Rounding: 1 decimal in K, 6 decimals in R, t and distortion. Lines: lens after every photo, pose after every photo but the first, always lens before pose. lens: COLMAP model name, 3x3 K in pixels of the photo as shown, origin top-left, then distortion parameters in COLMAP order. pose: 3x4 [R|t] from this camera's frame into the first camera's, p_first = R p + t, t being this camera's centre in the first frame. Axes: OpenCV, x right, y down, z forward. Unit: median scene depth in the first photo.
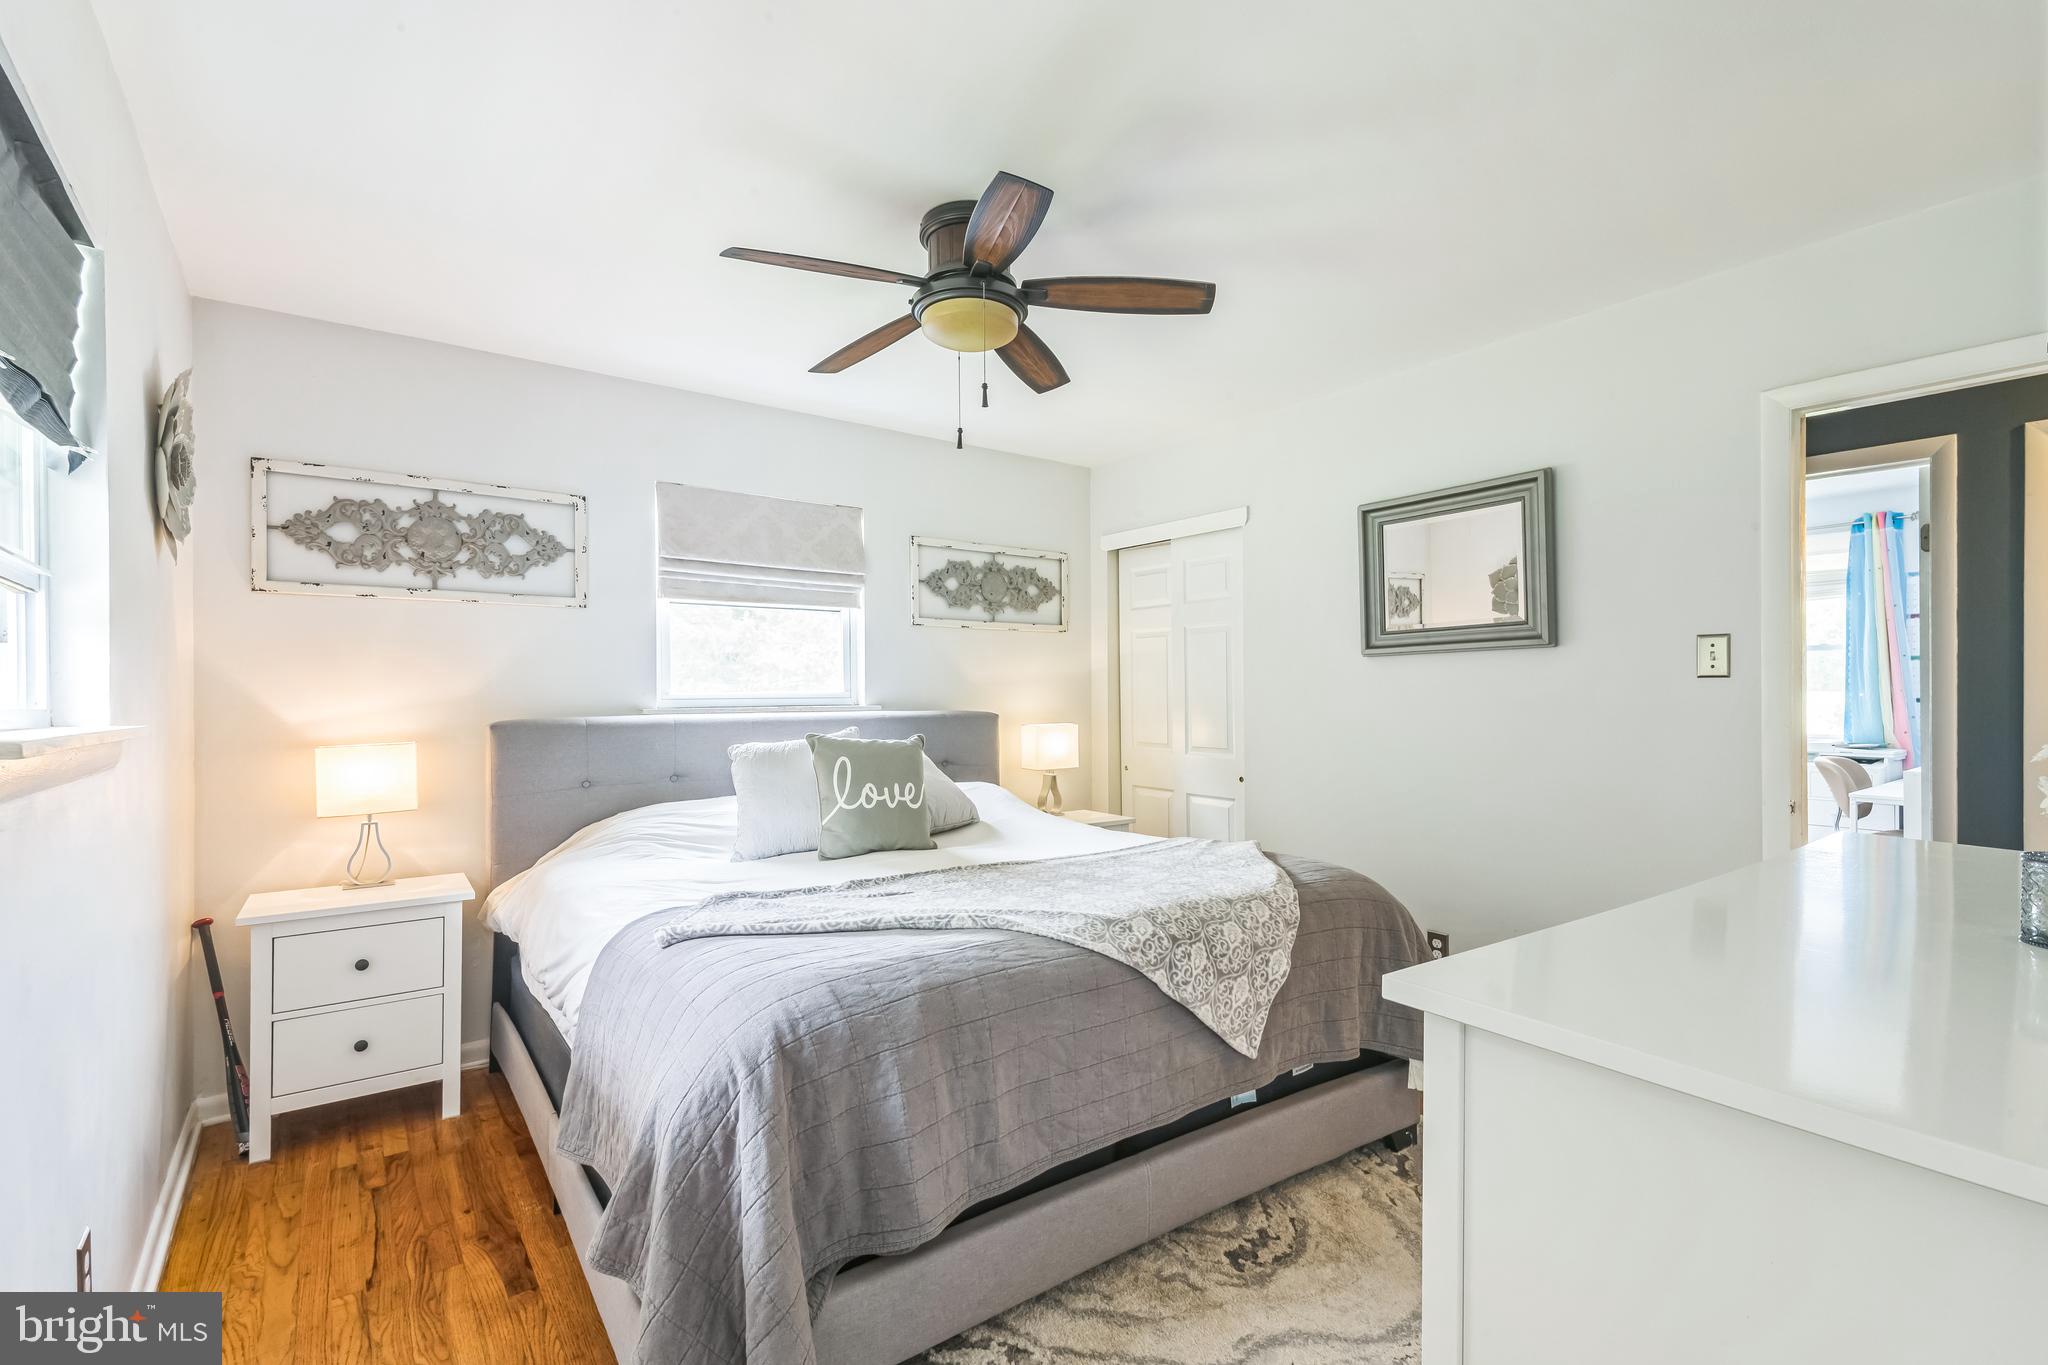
lens RADIAL K [[934.4, 0, 1034.0], [0, 934.4, 694.2], [0, 0, 1]] dist [0.048520, -0.017870]
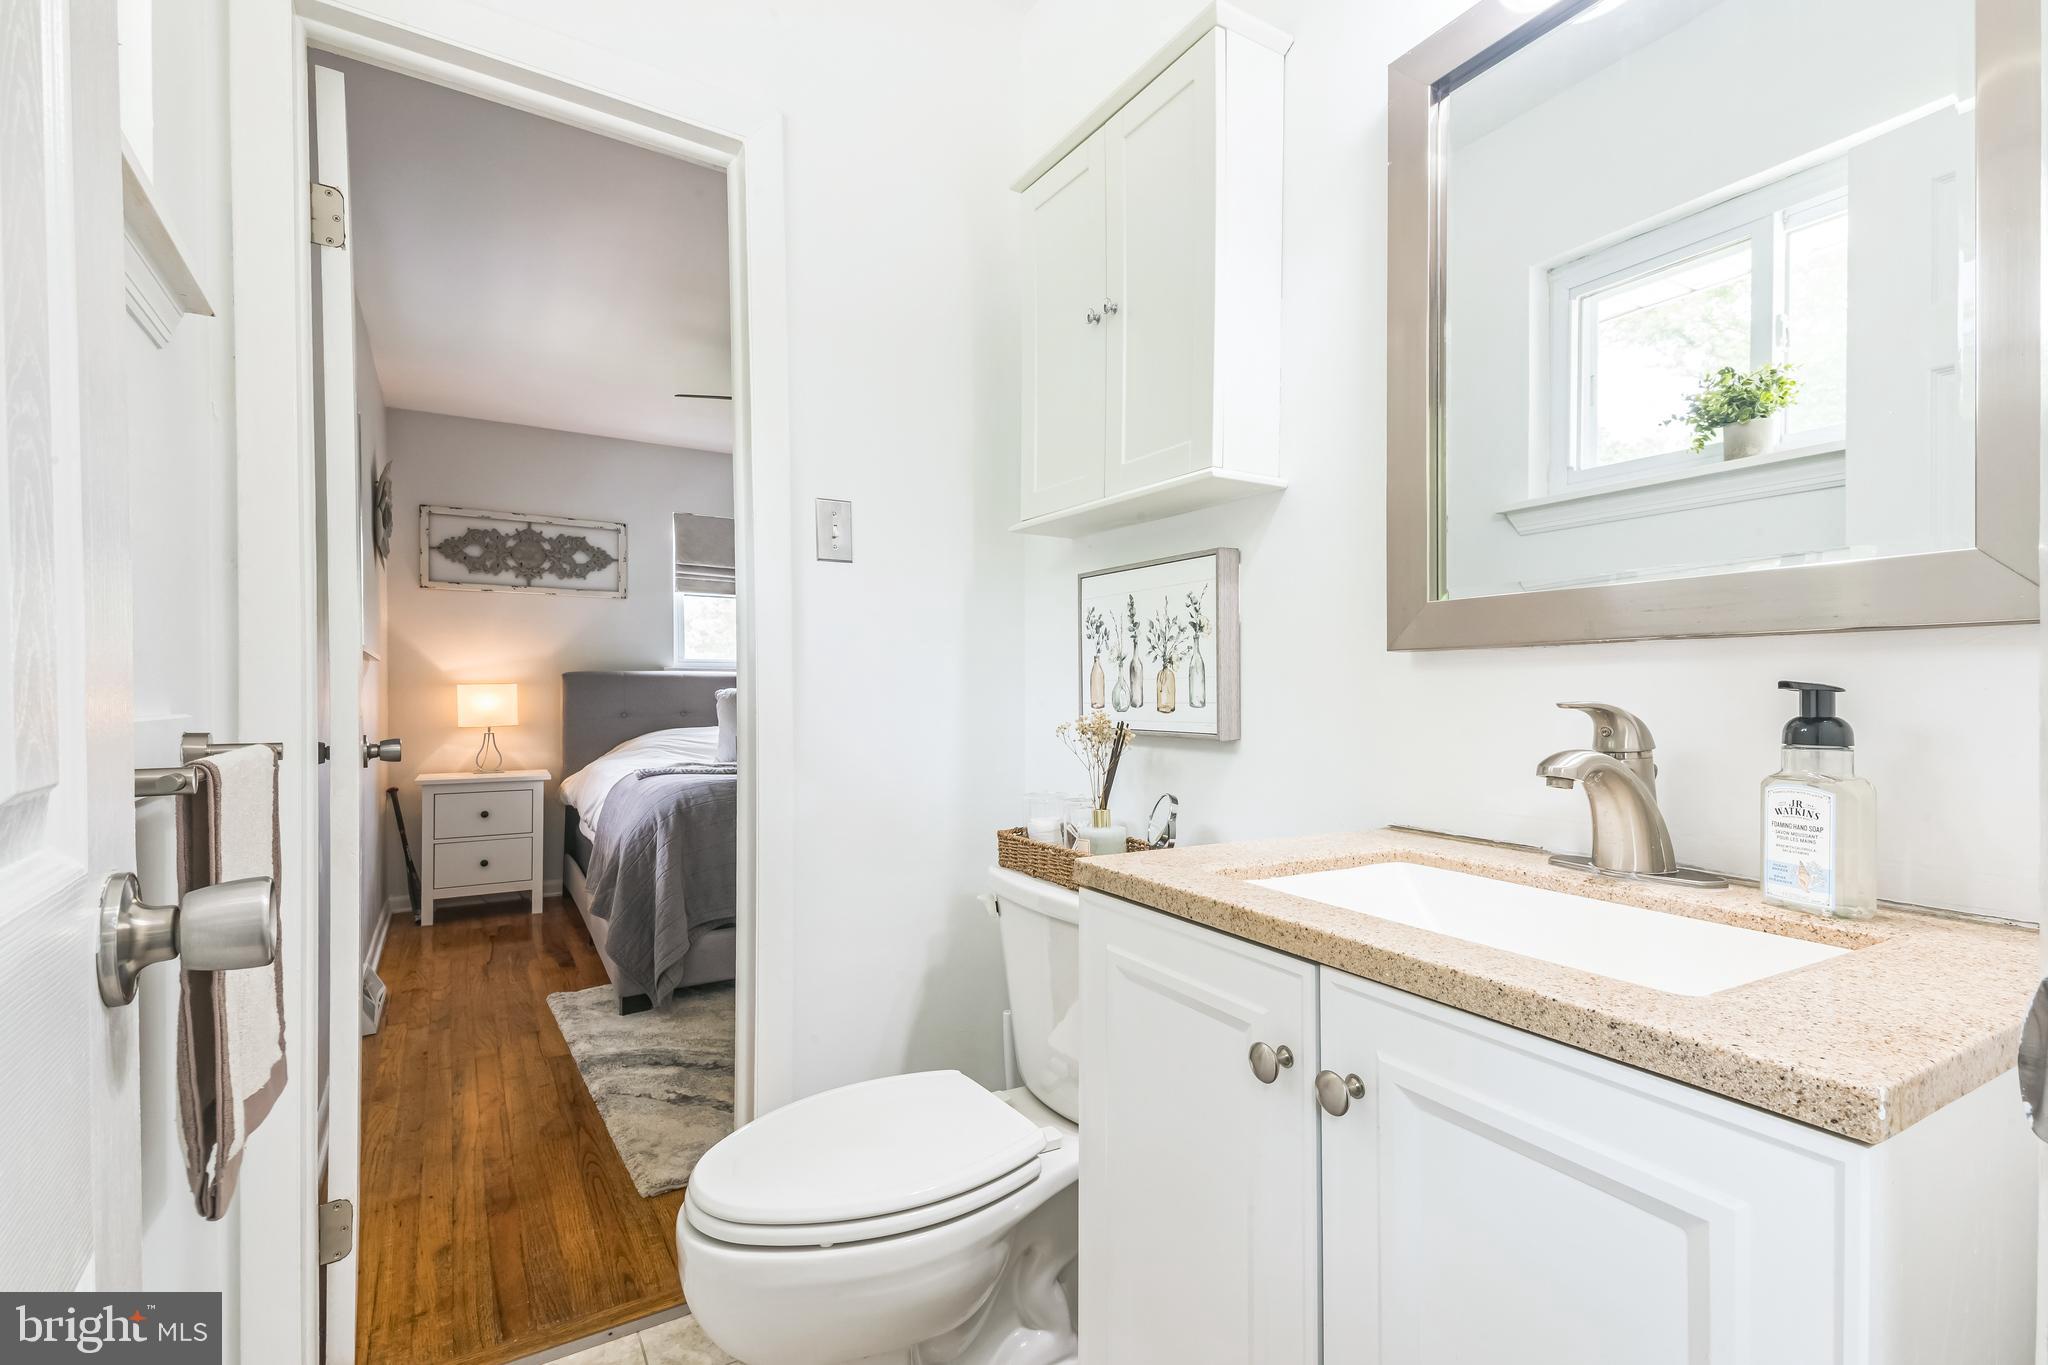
lens RADIAL K [[934.4, 0, 1042.3], [0, 934.4, 698.1], [0, 0, 1]] dist [0.048520, -0.017870]
pose [[0.996327, 0.004501, -0.085512, 0.377676], [-0.004165, 0.999983, 0.004109, 0.069496], [0.085529, -0.003738, 0.996329, -0.524821]]
